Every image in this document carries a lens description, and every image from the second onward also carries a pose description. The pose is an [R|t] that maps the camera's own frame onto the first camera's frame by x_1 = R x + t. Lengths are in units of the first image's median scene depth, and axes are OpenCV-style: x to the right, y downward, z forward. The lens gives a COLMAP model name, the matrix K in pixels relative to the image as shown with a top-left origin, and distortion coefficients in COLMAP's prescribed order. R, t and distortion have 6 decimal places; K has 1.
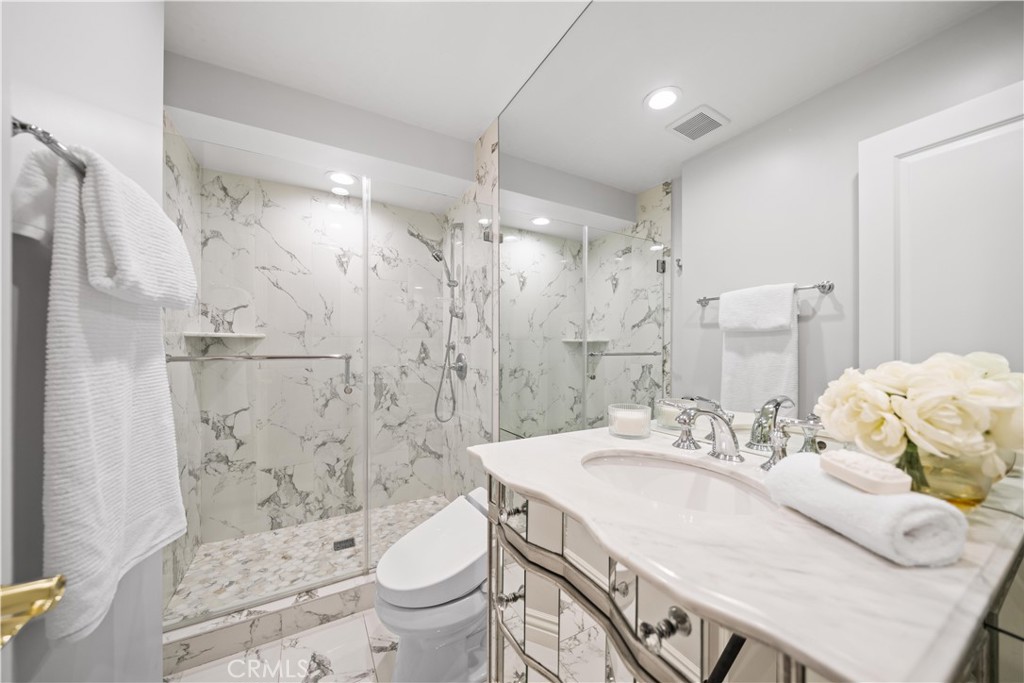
lens RADIAL K [[354.7, 0, 514.3], [0, 354.7, 345.9], [0, 0, 1]] dist [-0.002069, 0.000265]
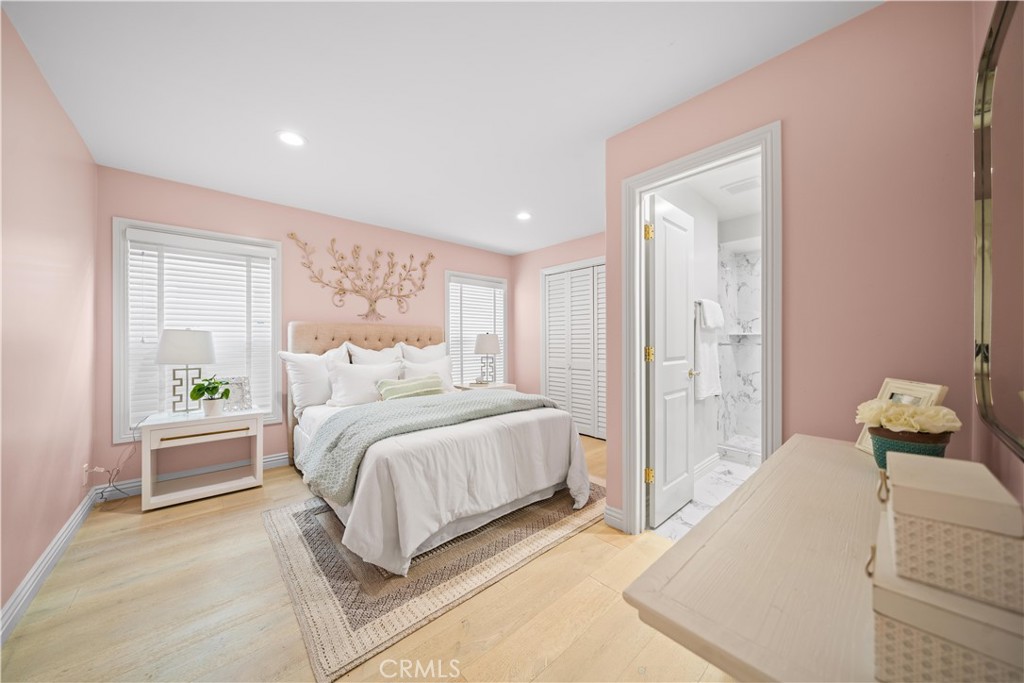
lens RADIAL K [[354.7, 0, 508.9], [0, 354.7, 341.9], [0, 0, 1]] dist [-0.002069, 0.000265]
pose [[0.214961, 0.005259, -0.976609, 0.862568], [0.005520, 0.999963, 0.006600, -0.005625], [0.976607, -0.006809, 0.214924, -0.760051]]
